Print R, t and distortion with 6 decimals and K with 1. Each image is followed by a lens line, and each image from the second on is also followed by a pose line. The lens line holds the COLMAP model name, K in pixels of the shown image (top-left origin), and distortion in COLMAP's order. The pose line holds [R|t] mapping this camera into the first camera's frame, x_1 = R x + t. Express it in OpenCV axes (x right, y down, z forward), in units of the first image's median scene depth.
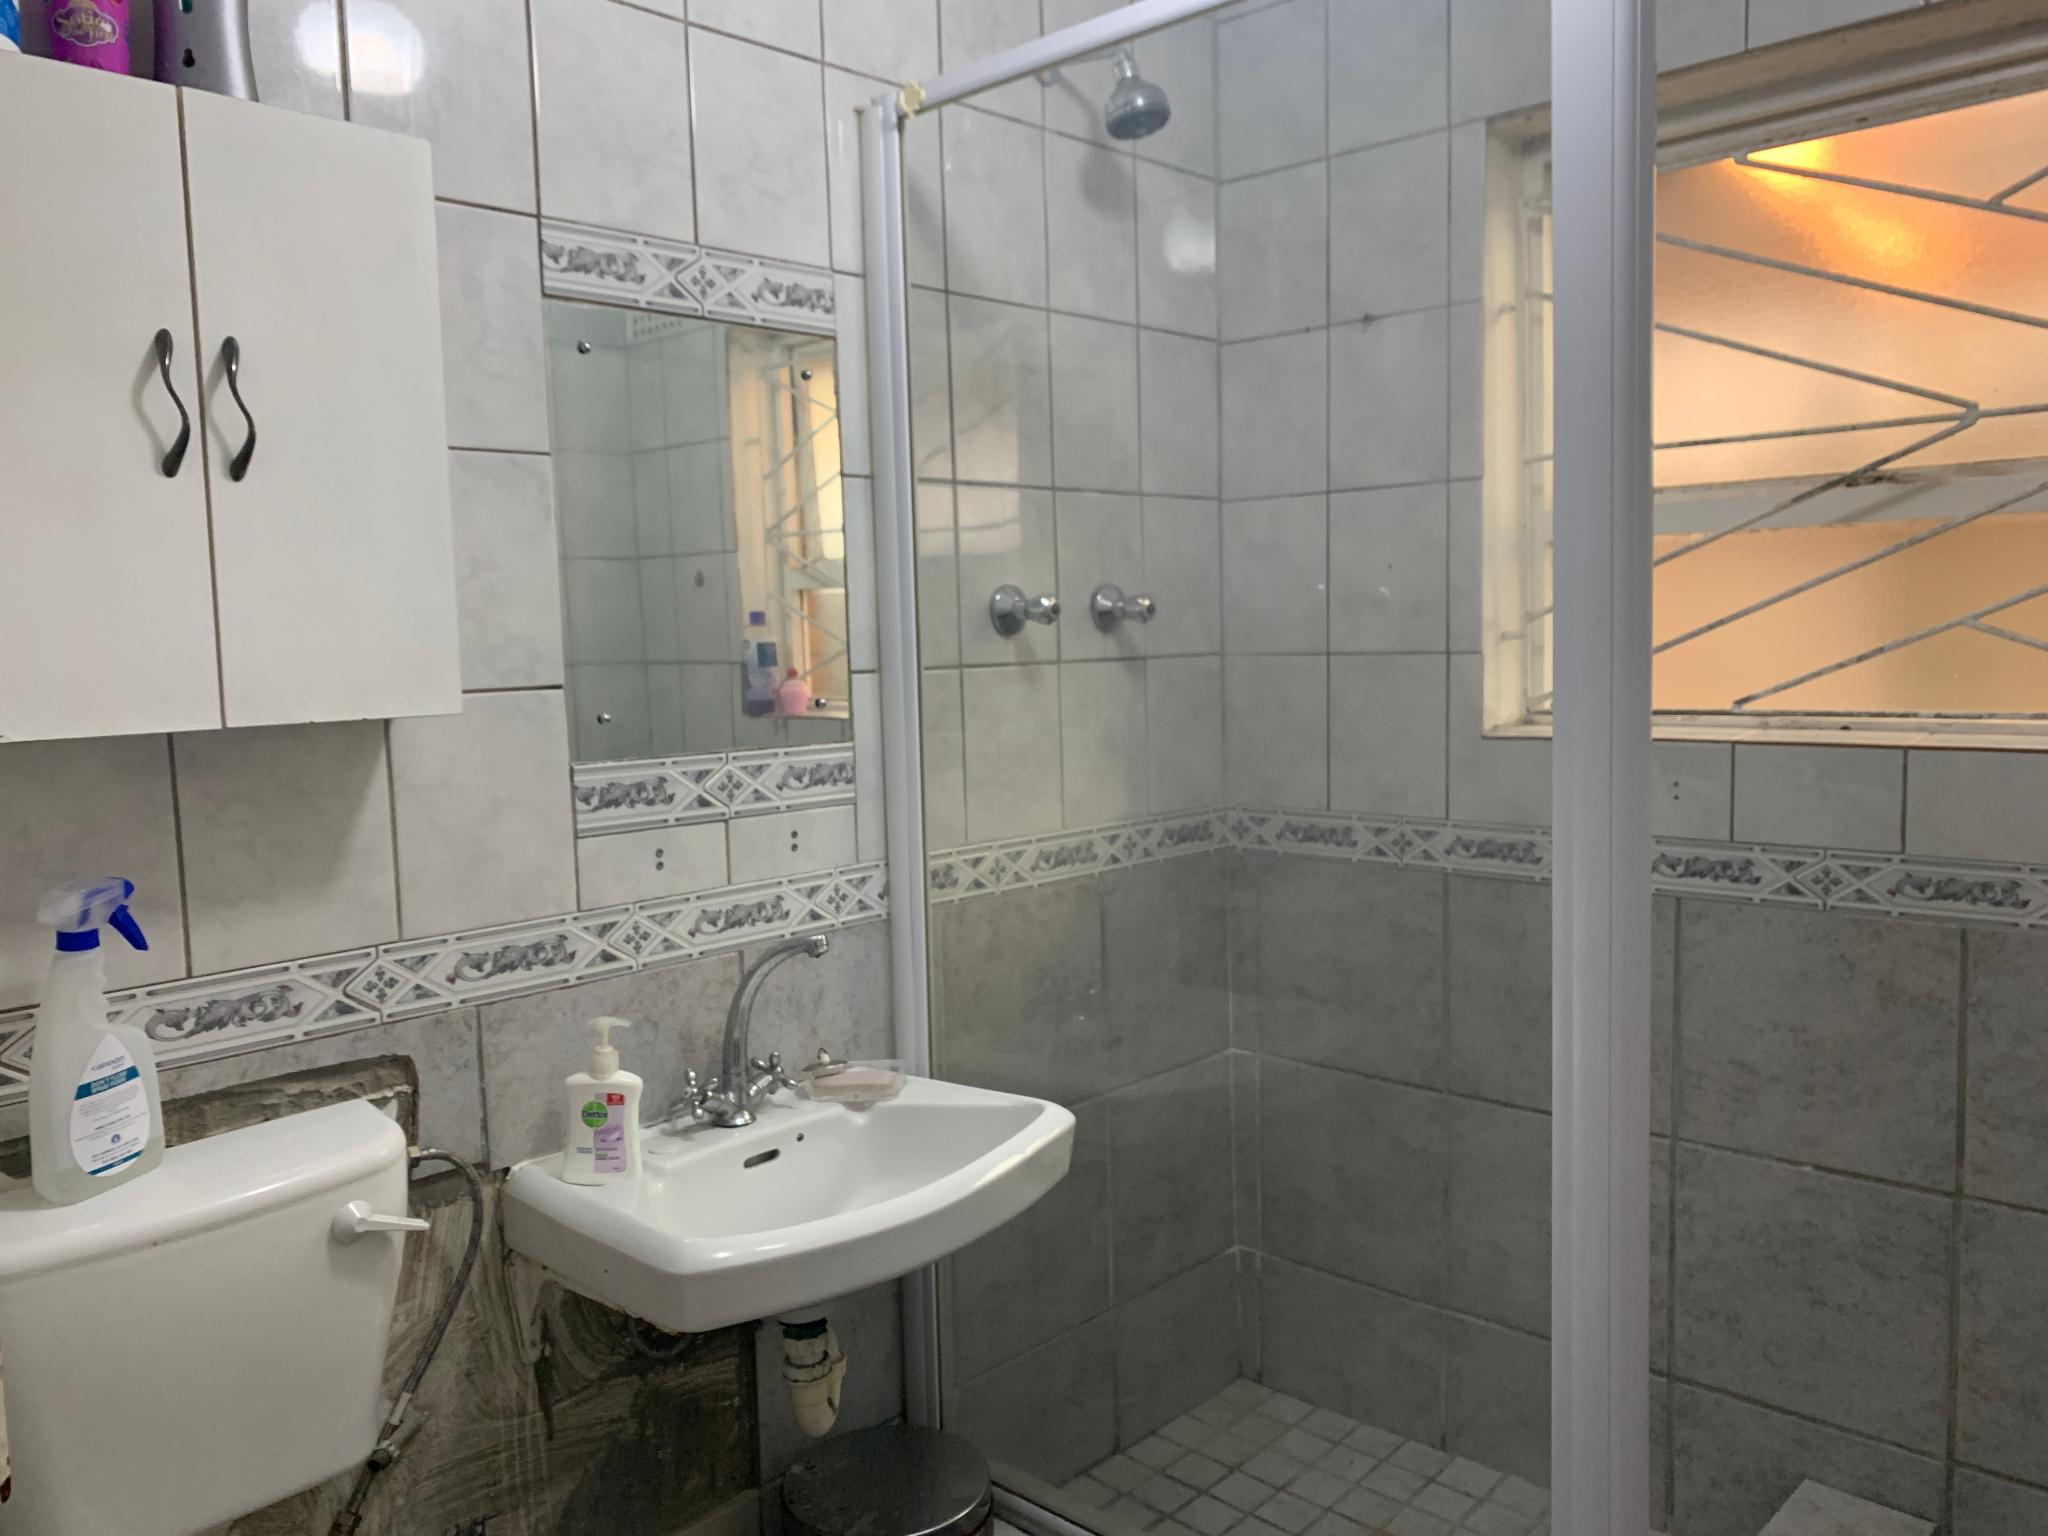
lens RADIAL K [[1579.9, 0, 1016.2], [0, 1579.9, 763.7], [0, 0, 1]] dist [0.043427, -0.046411]
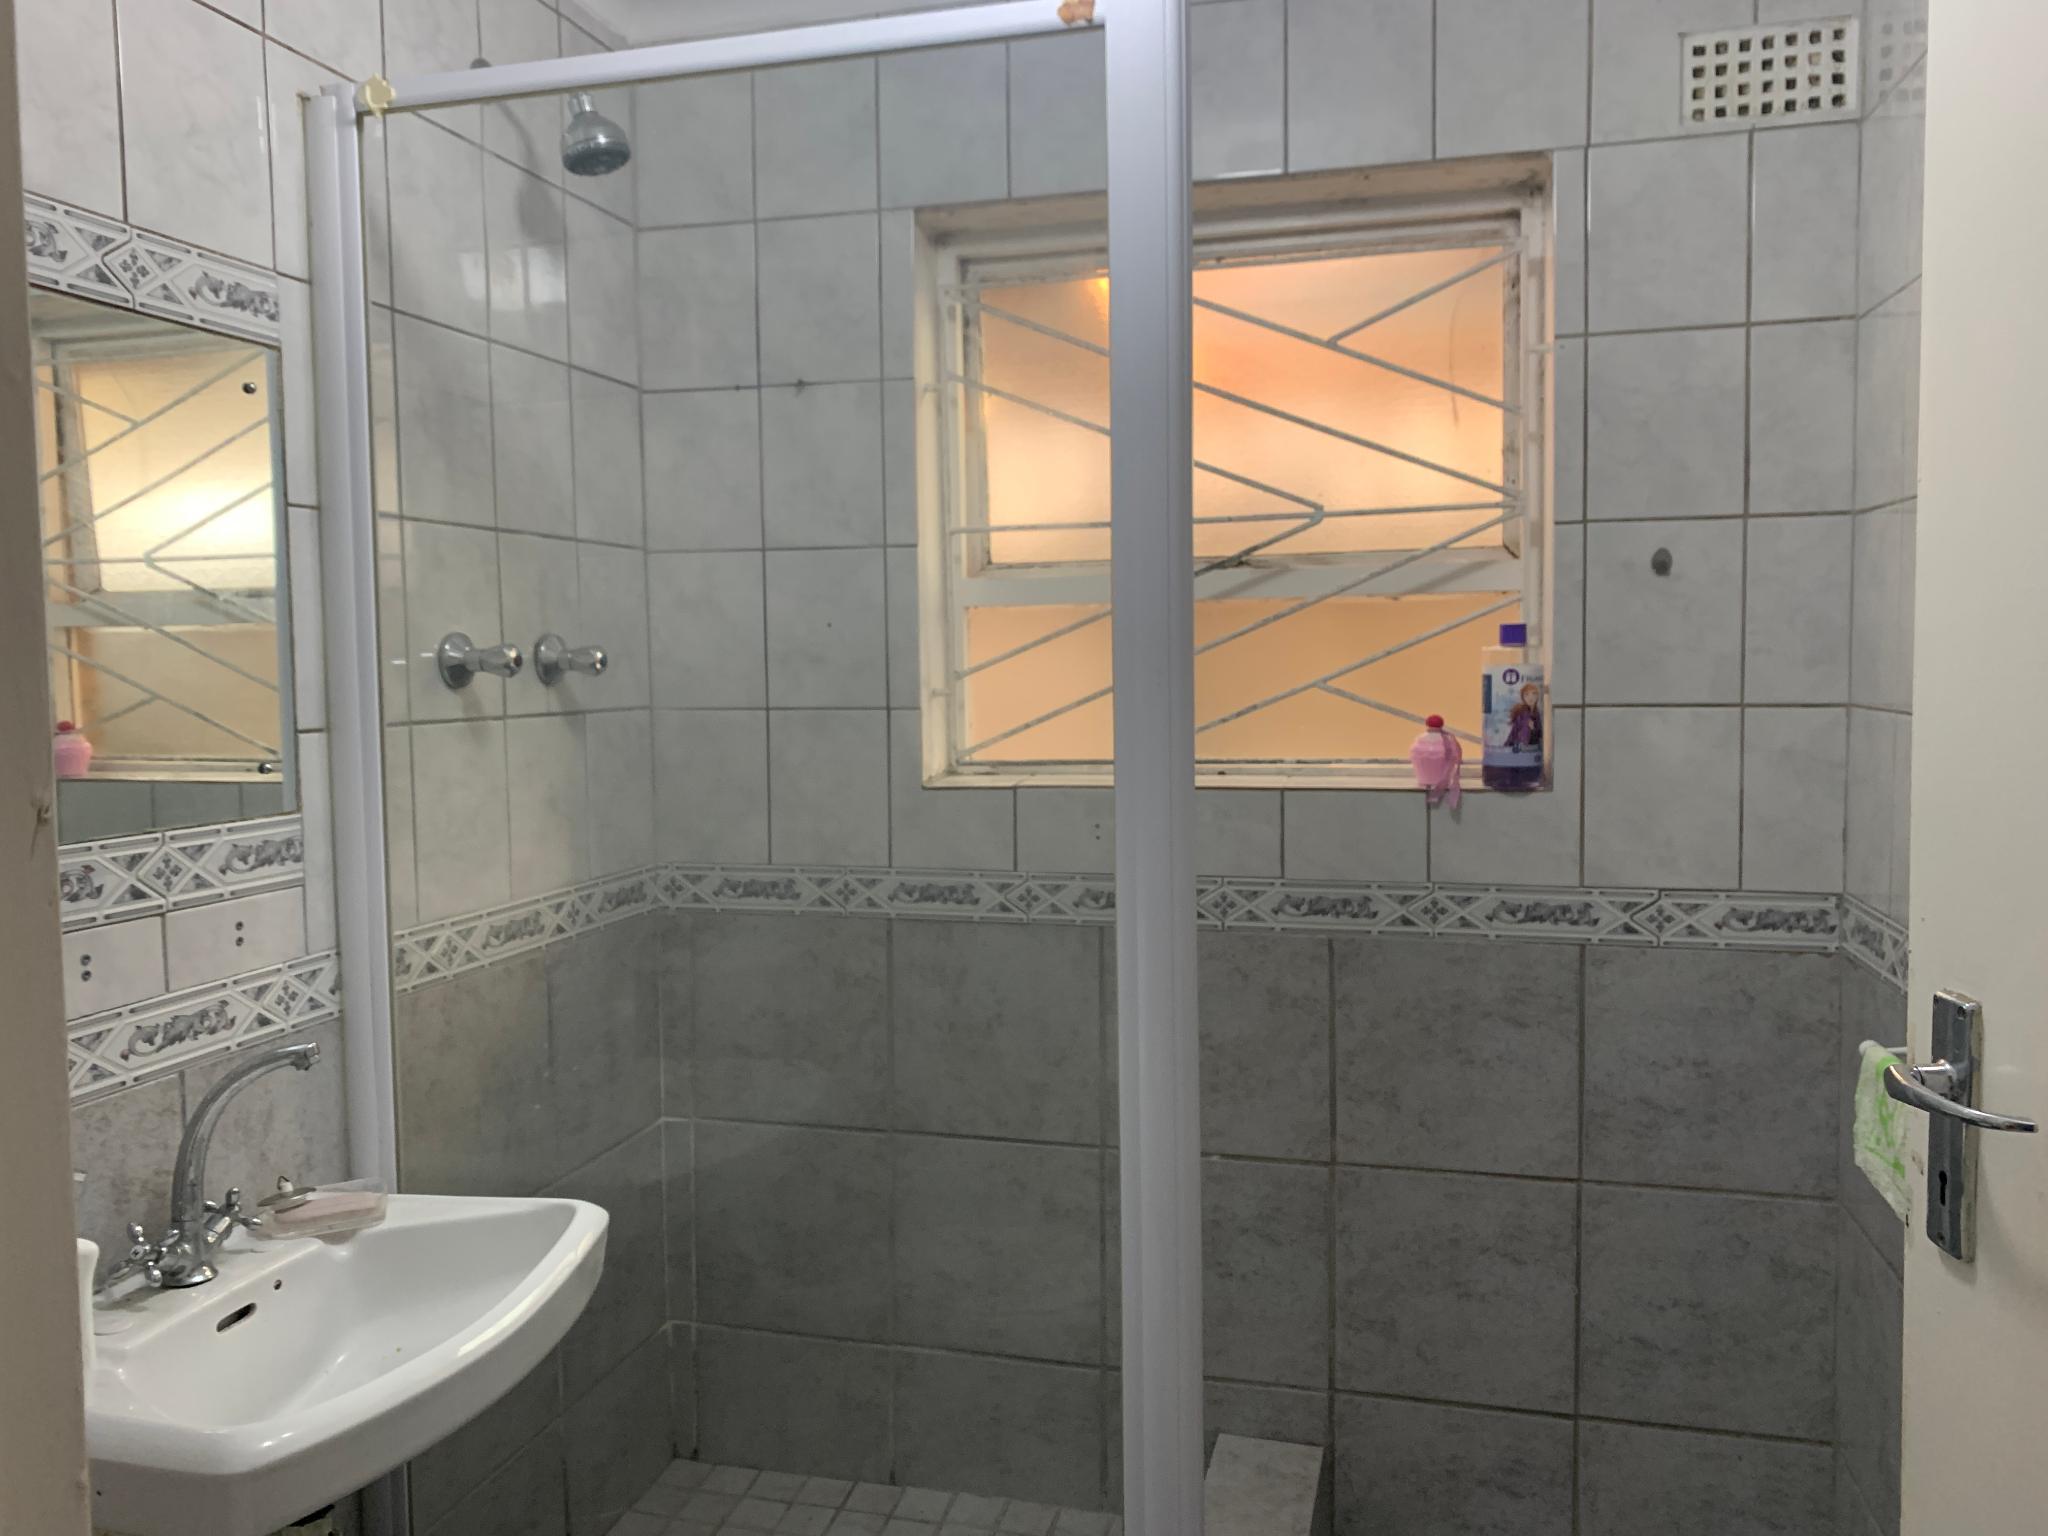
lens RADIAL K [[1579.9, 0, 1008.1], [0, 1579.9, 748.0], [0, 0, 1]] dist [0.043427, -0.046411]
pose [[0.882837, -0.013157, 0.469496, -0.158564], [0.030595, 0.999095, -0.029533, -0.011151], [-0.468683, 0.040437, 0.882440, 0.047550]]
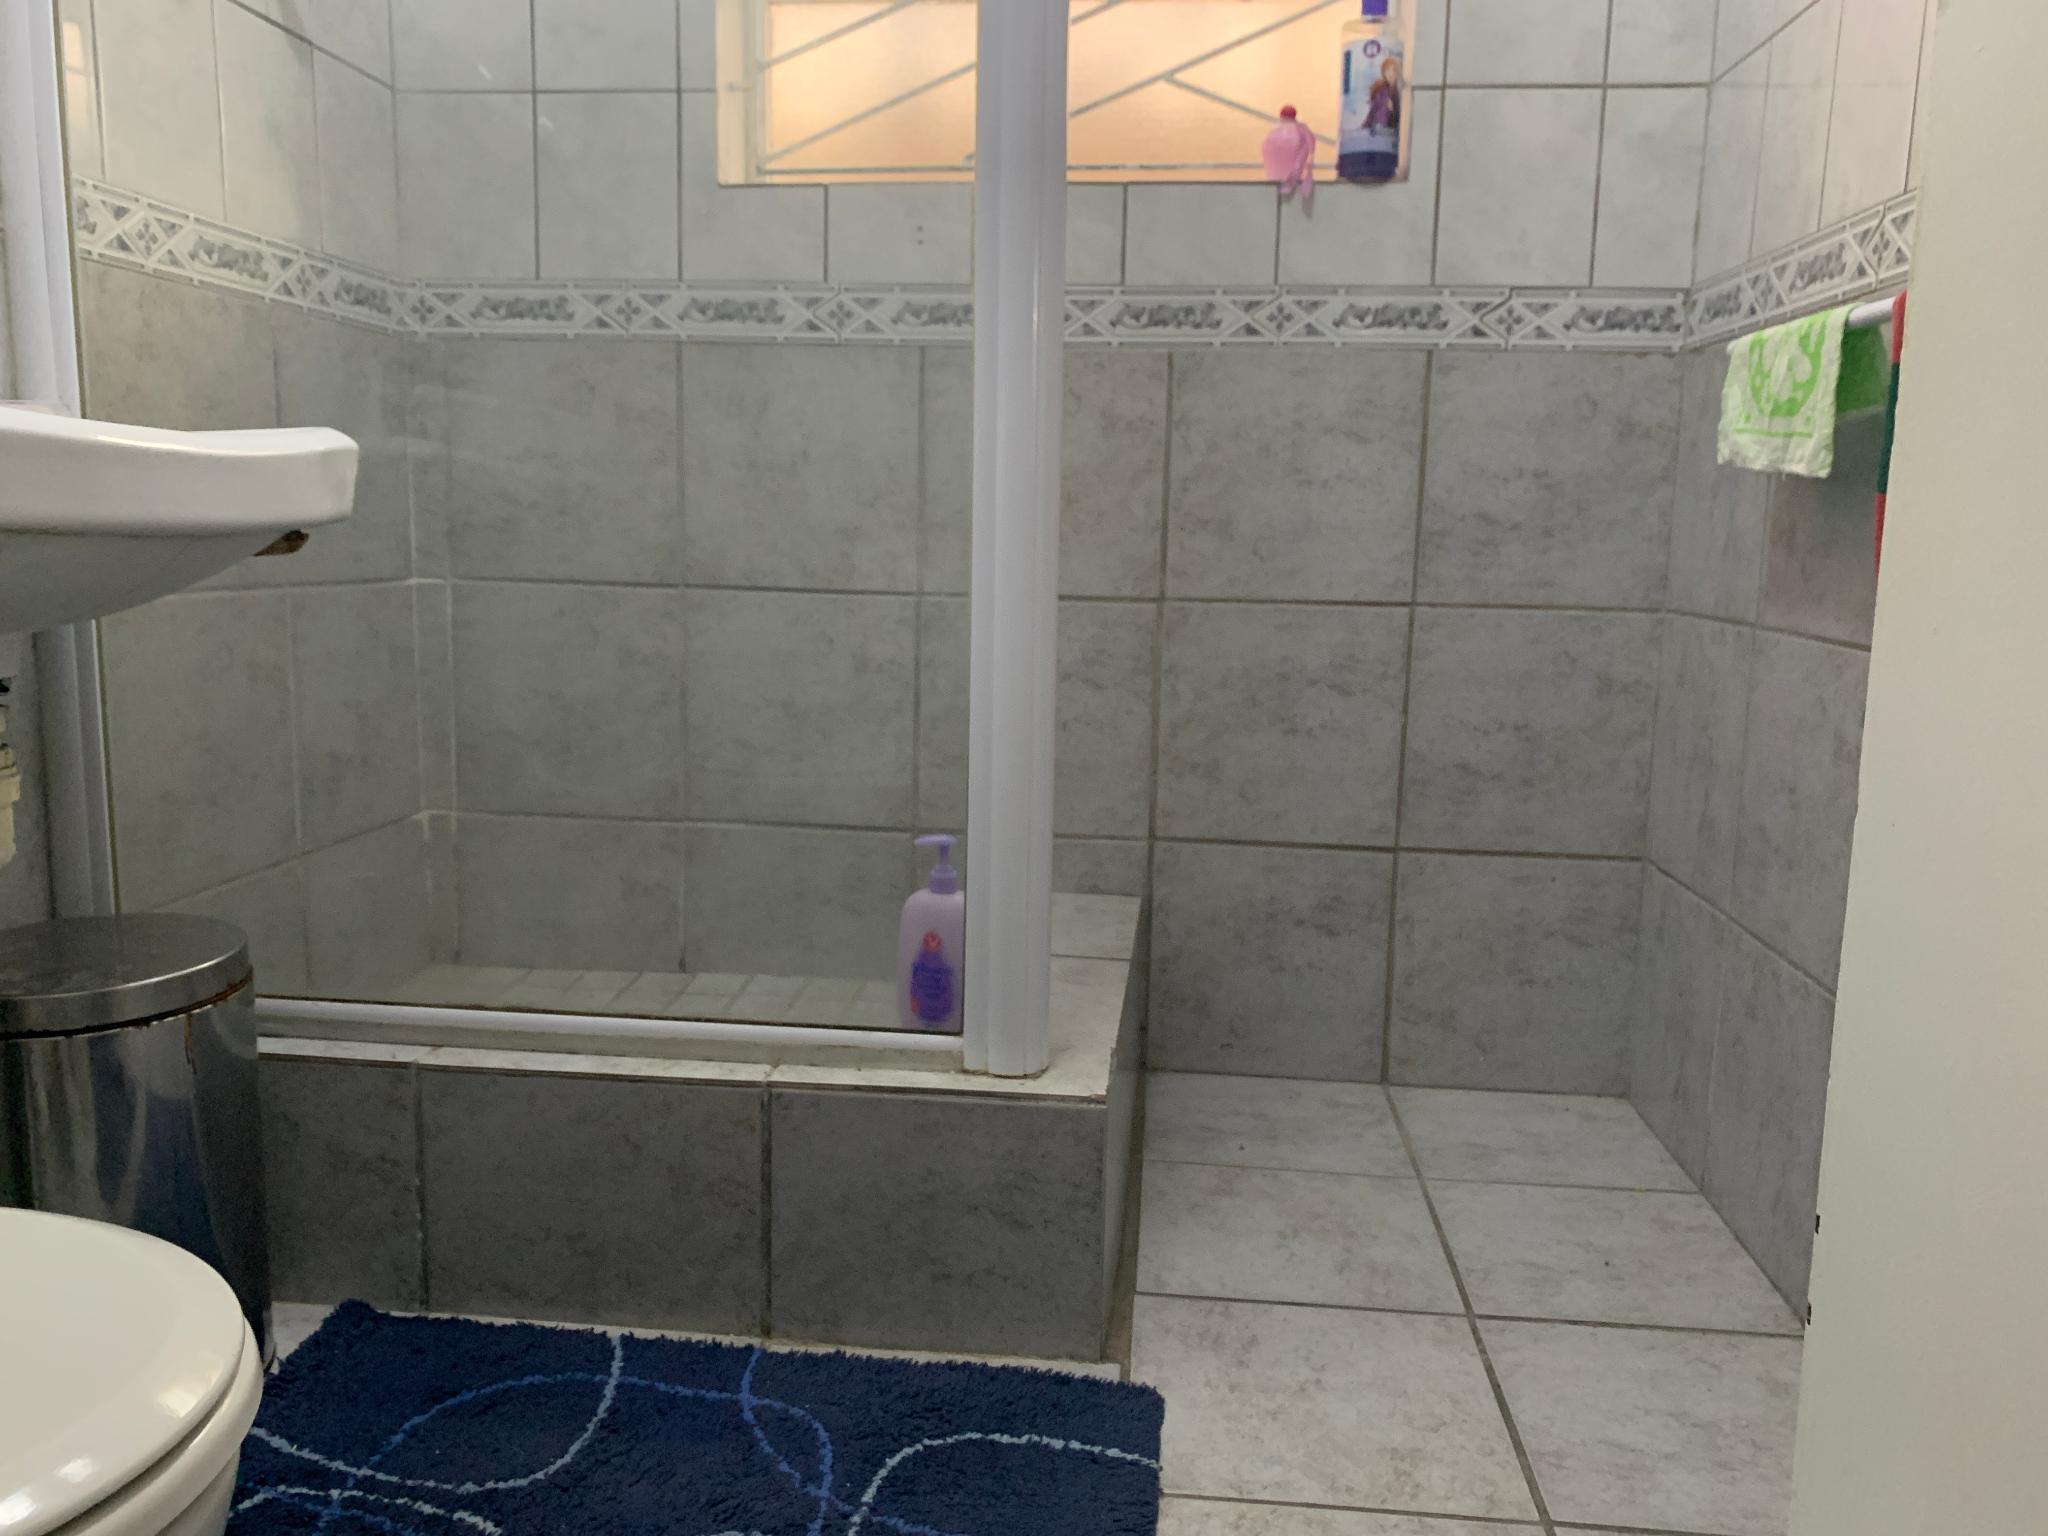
lens RADIAL K [[1579.9, 0, 1012.0], [0, 1579.9, 762.2], [0, 0, 1]] dist [0.043427, -0.046411]
pose [[0.798194, -0.046912, 0.600571, -0.153620], [0.012249, 0.998021, 0.061678, 0.281545], [-0.602276, -0.041874, 0.797189, 0.149202]]
